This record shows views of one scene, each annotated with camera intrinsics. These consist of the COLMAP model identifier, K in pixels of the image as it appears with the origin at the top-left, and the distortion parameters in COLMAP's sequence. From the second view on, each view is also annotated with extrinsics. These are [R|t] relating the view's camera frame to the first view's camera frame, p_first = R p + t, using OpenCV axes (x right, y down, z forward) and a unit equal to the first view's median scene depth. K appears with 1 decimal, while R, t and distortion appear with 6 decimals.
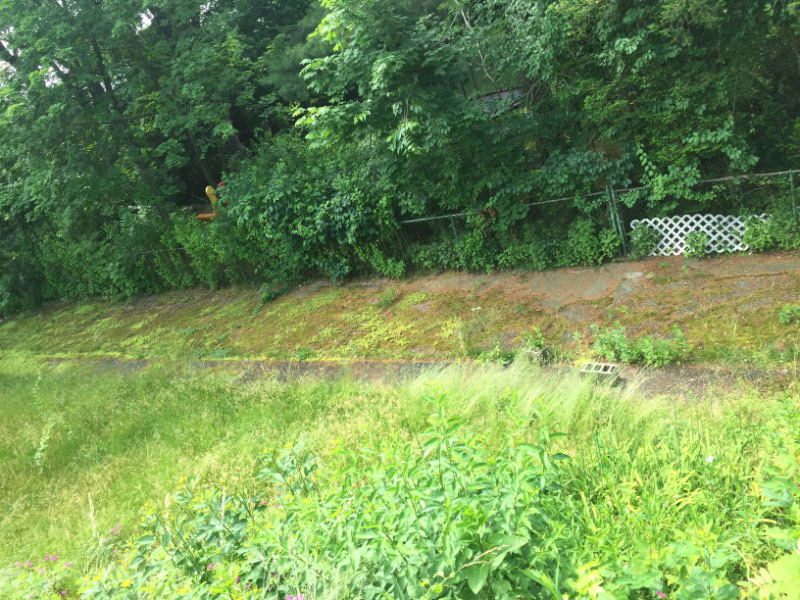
lens RADIAL K [[677.9, 0, 400.0], [0, 677.9, 300.0], [0, 0, 1]] dist [0.050787, -0.094331]
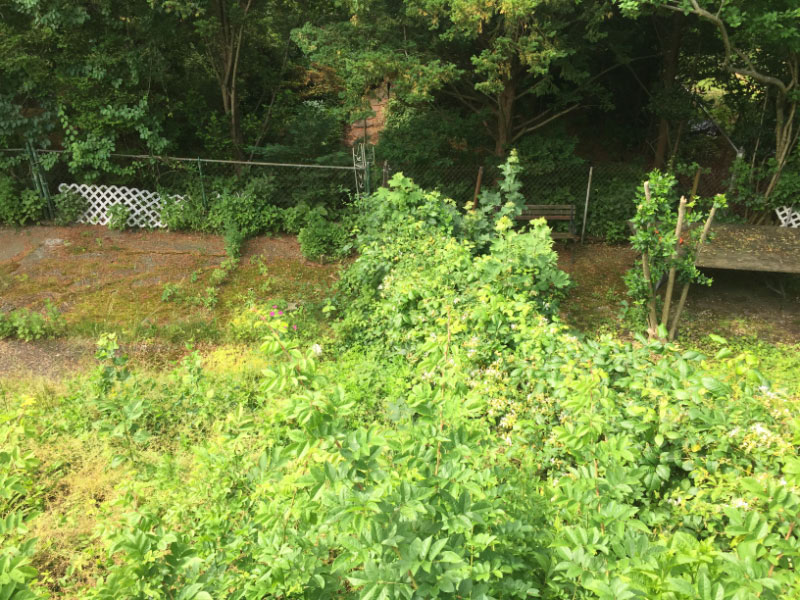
lens RADIAL K [[677.9, 0, 400.0], [0, 677.9, 300.0], [0, 0, 1]] dist [0.050787, -0.094331]
pose [[0.802343, 0.033533, 0.595921, 0.170755], [-0.071573, 0.996622, 0.040284, -0.029077], [-0.592557, -0.074973, 0.802032, -0.067763]]
